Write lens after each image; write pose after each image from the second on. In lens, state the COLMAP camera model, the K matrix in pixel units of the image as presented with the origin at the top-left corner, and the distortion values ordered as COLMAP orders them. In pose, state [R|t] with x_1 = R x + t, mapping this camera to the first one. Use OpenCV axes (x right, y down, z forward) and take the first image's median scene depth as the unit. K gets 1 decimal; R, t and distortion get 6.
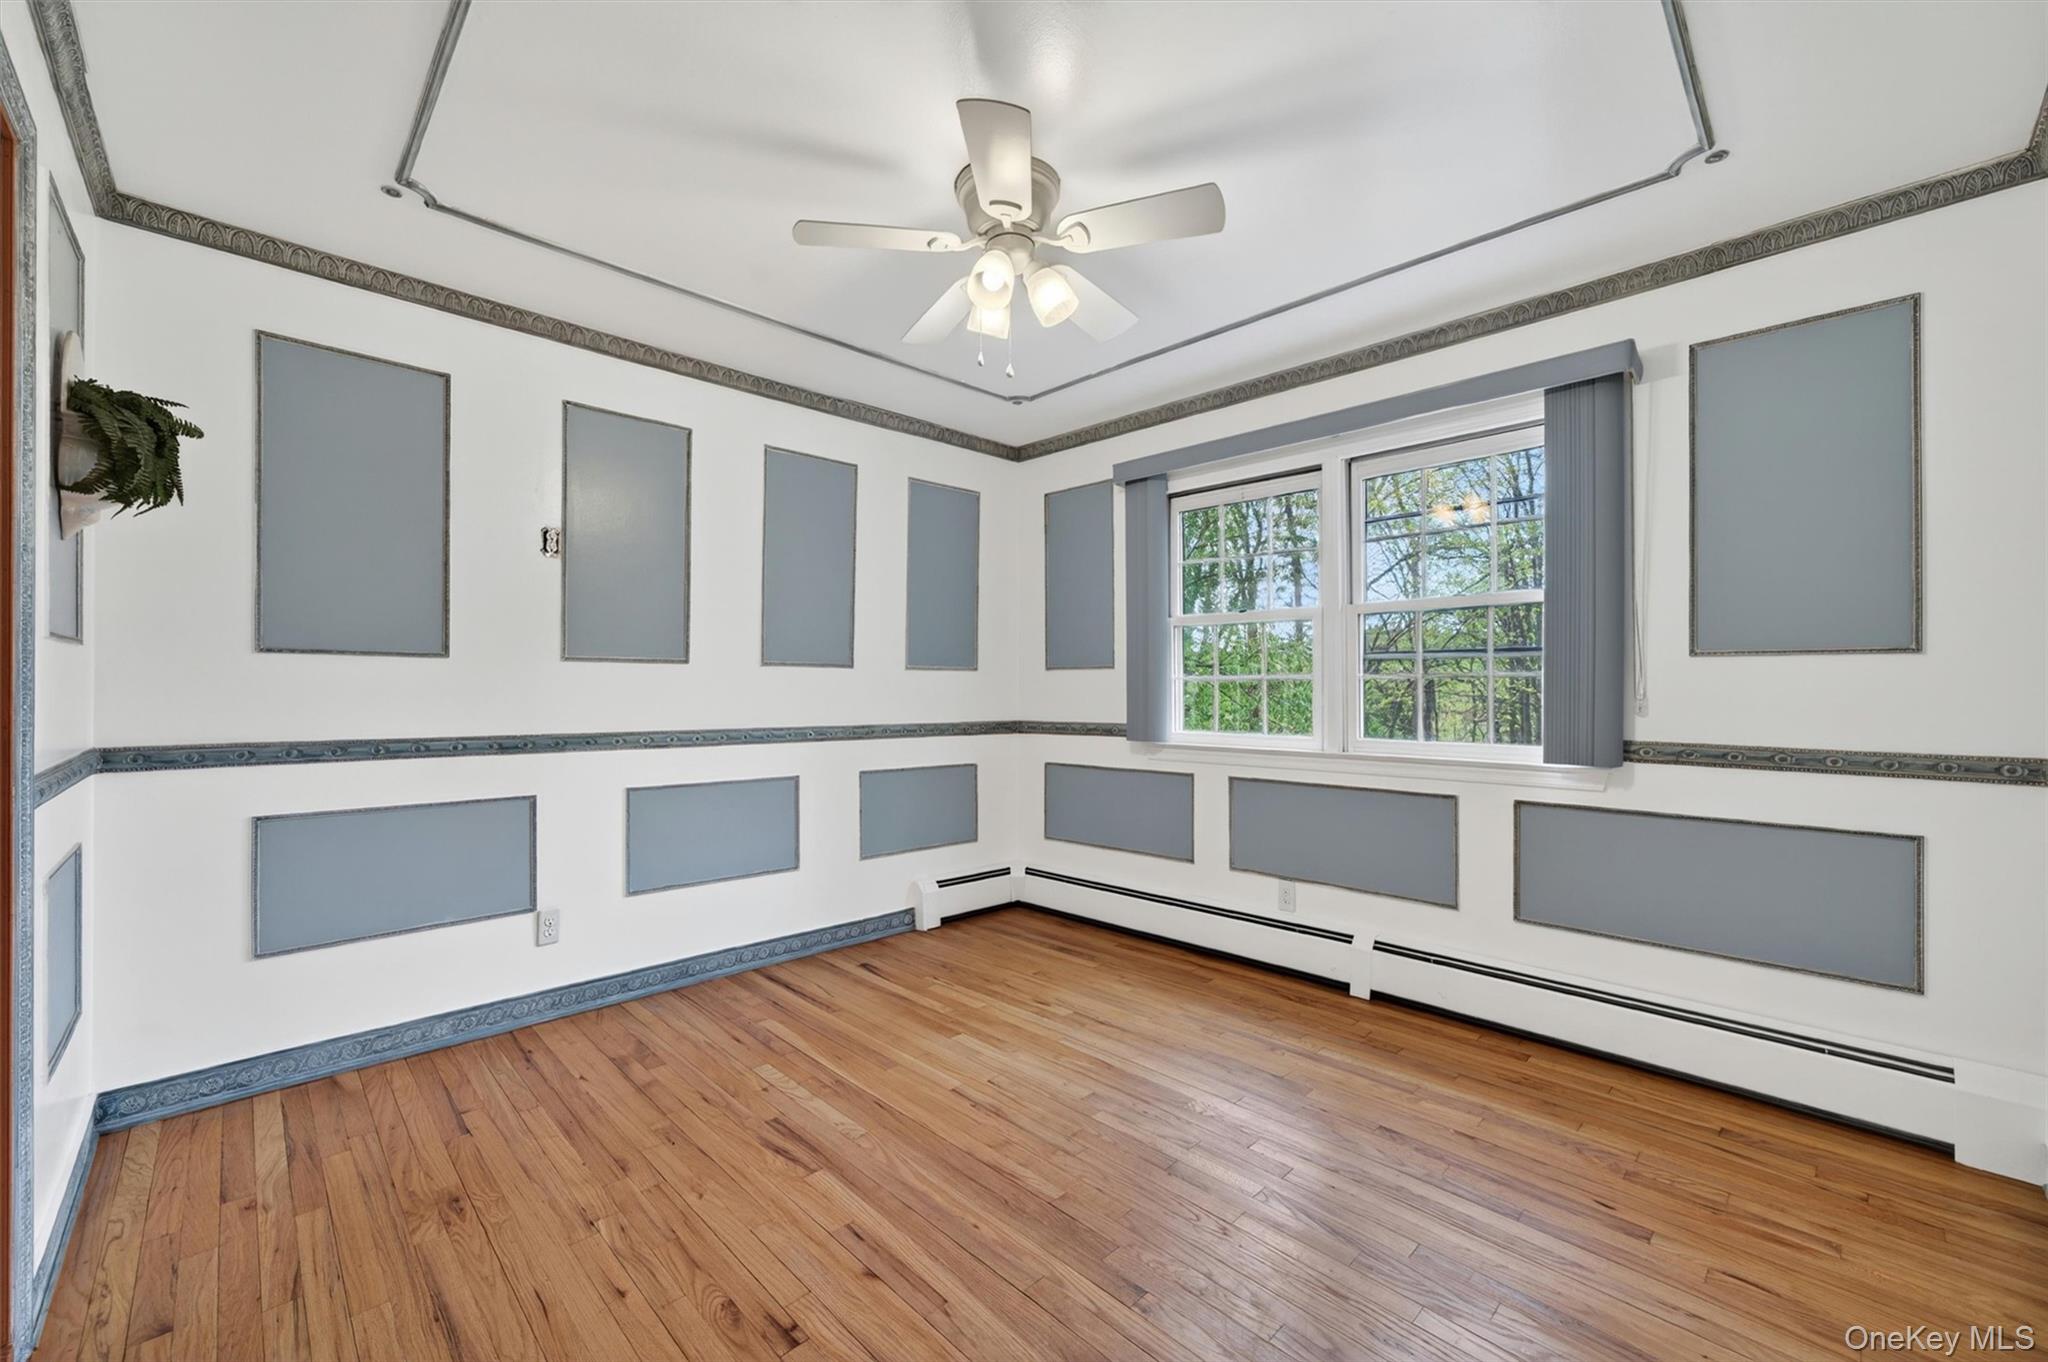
lens RADIAL K [[816.3, 0, 1027.3], [0, 816.3, 691.9], [0, 0, 1]] dist [-0.016501, 0.001308]
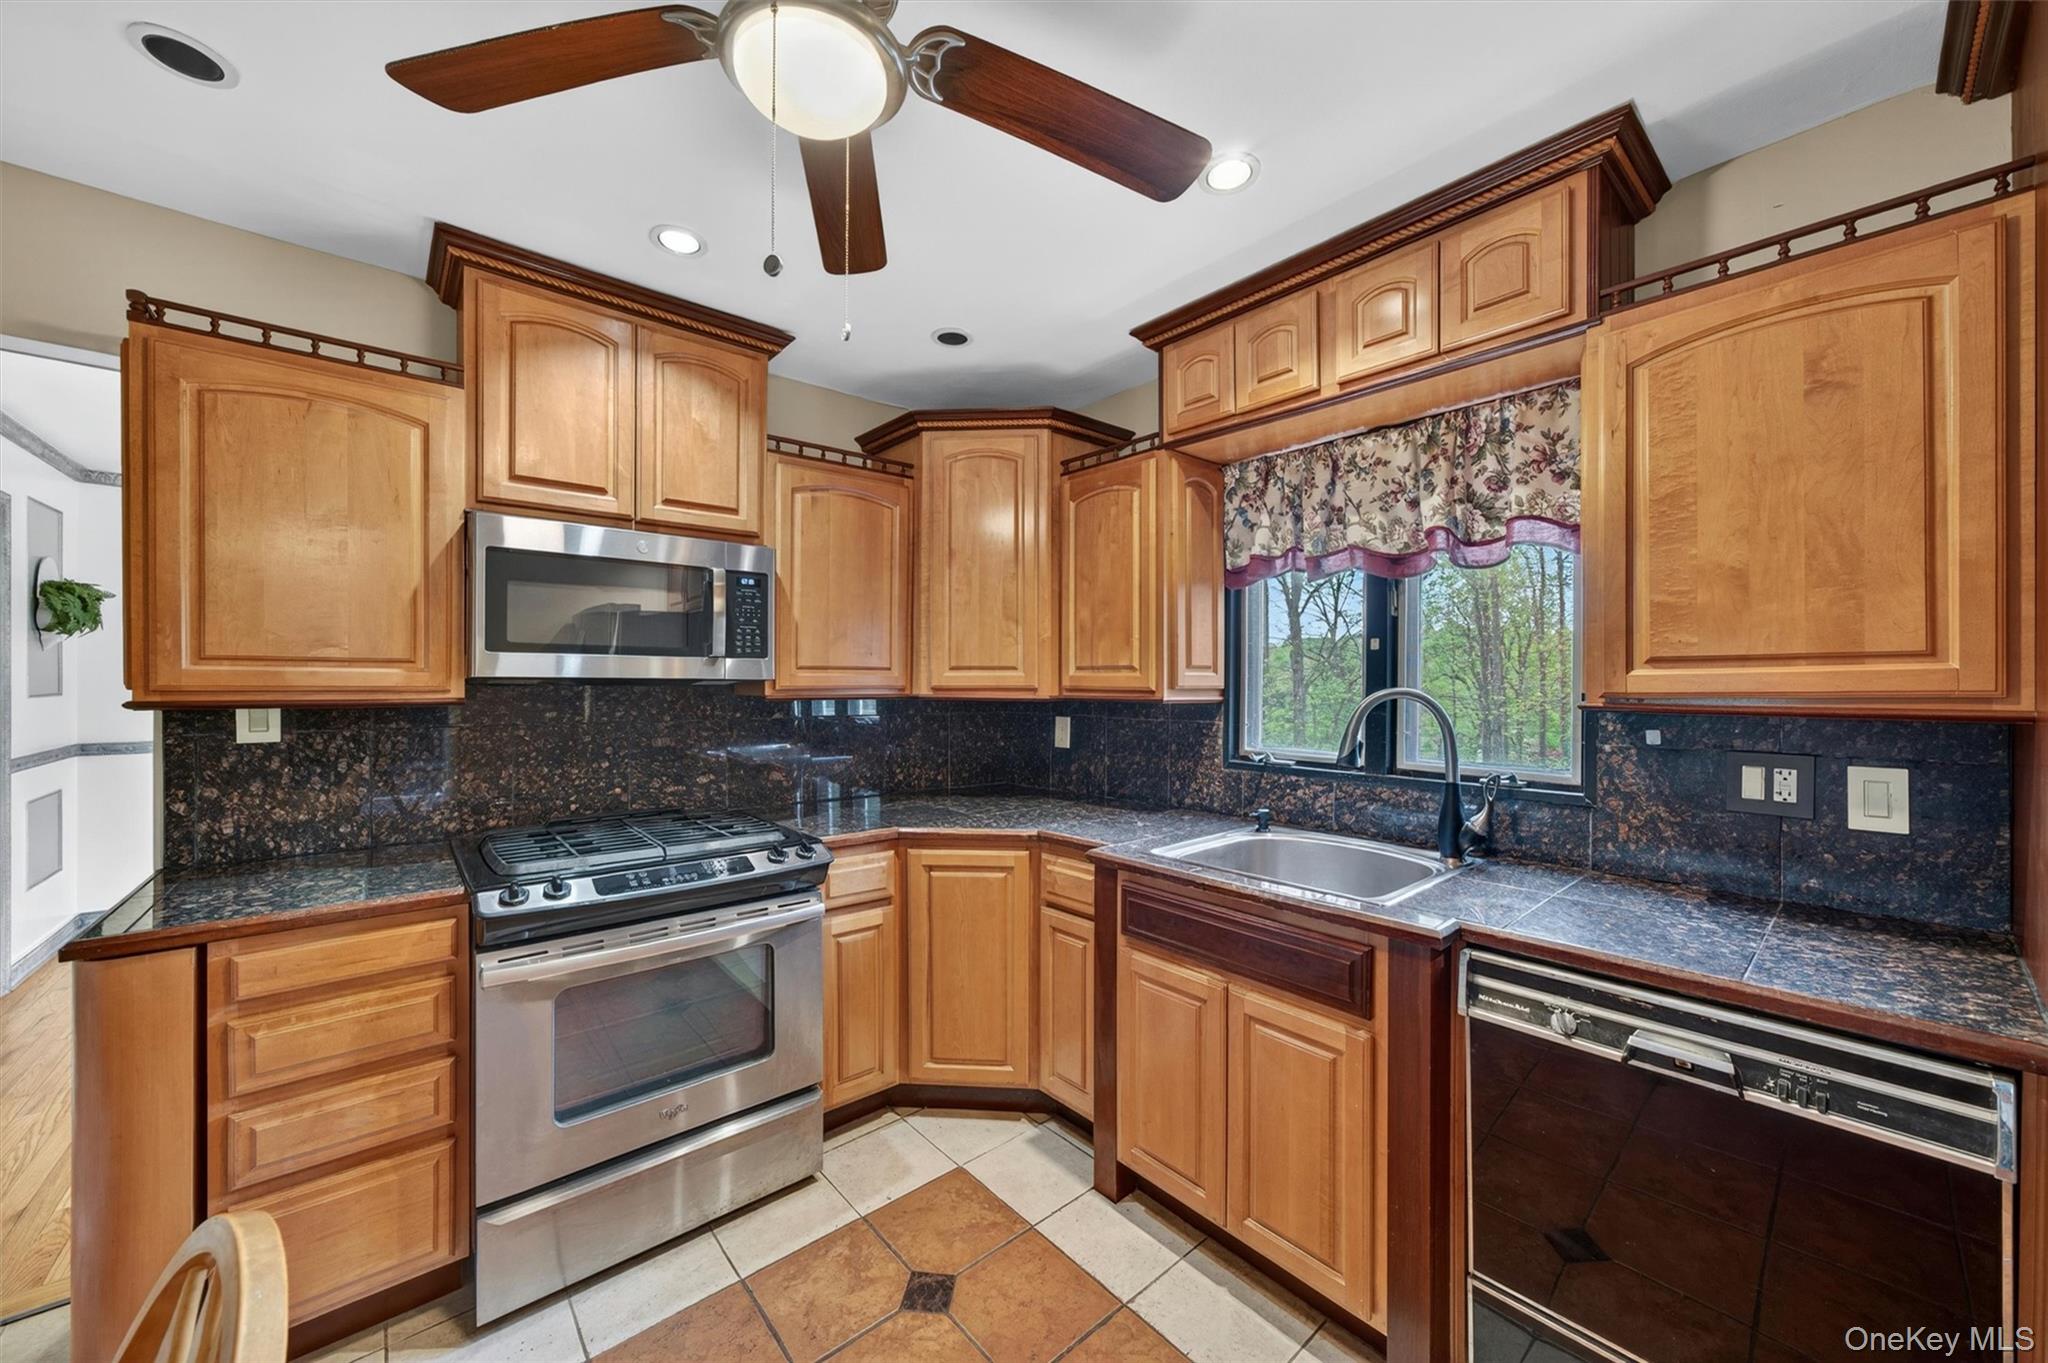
lens RADIAL K [[752.8, 0, 1022.8], [0, 752.8, 687.6], [0, 0, 1]] dist [-0.003226, 0.001405]
pose [[0.998349, 0.003506, -0.057337, 1.382812], [-0.003059, 0.999964, 0.007888, -0.098761], [0.057362, -0.007700, 0.998324, -0.783859]]
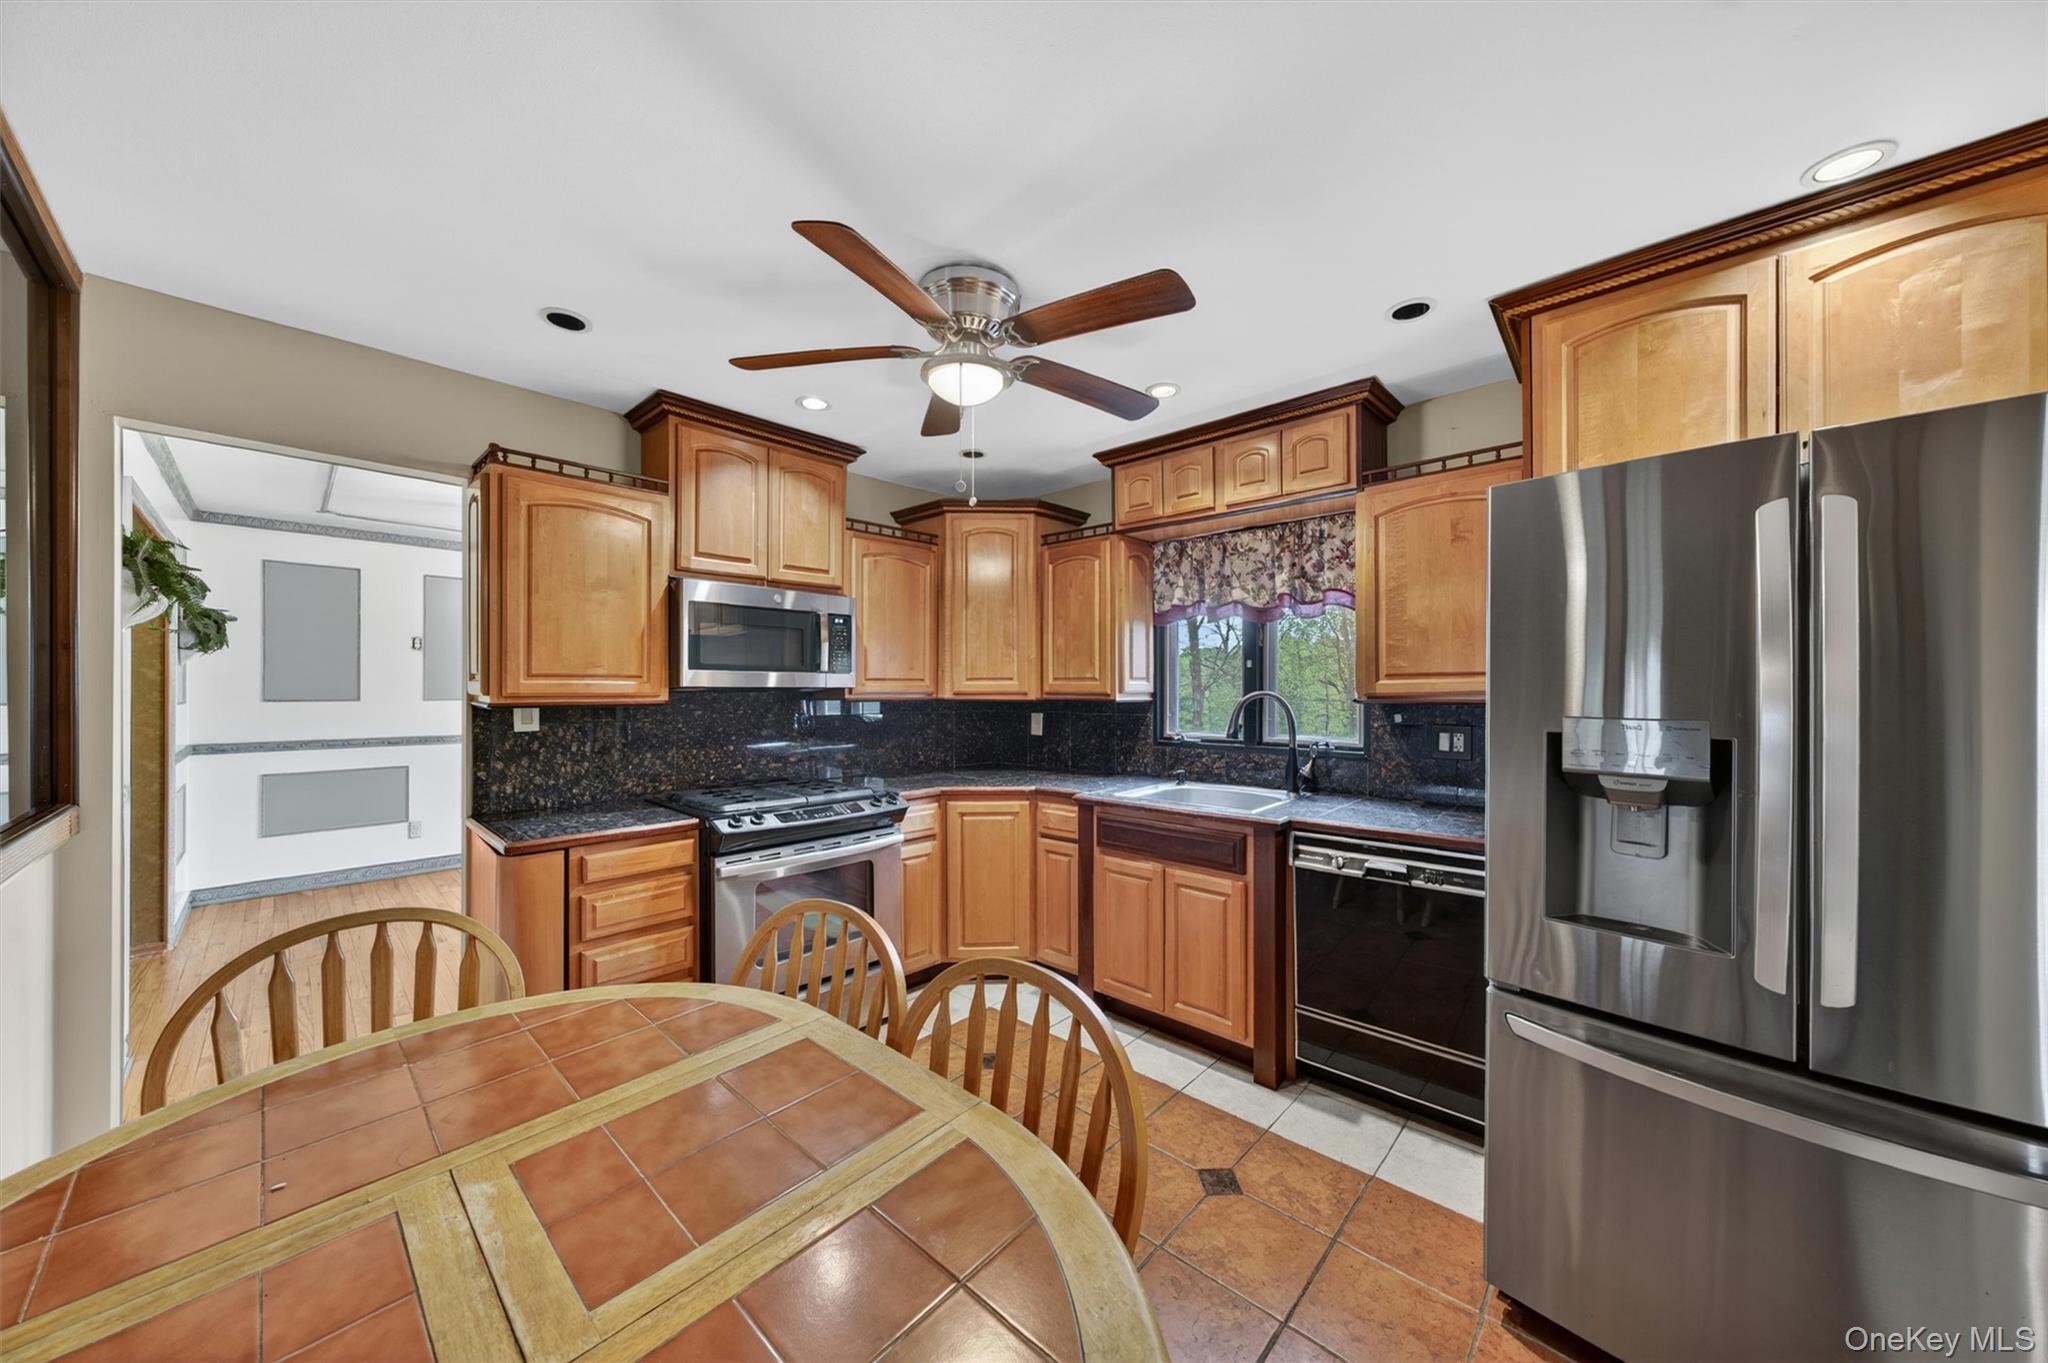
lens RADIAL K [[701.1, 0, 1027.3], [0, 701.1, 690.9], [0, 0, 1]] dist [-0.007863, 0.002440]
pose [[0.998475, -0.001360, 0.055183, 1.236438], [0.001127, 0.999990, 0.004258, -0.099245], [-0.055188, -0.004190, 0.998467, -1.229904]]
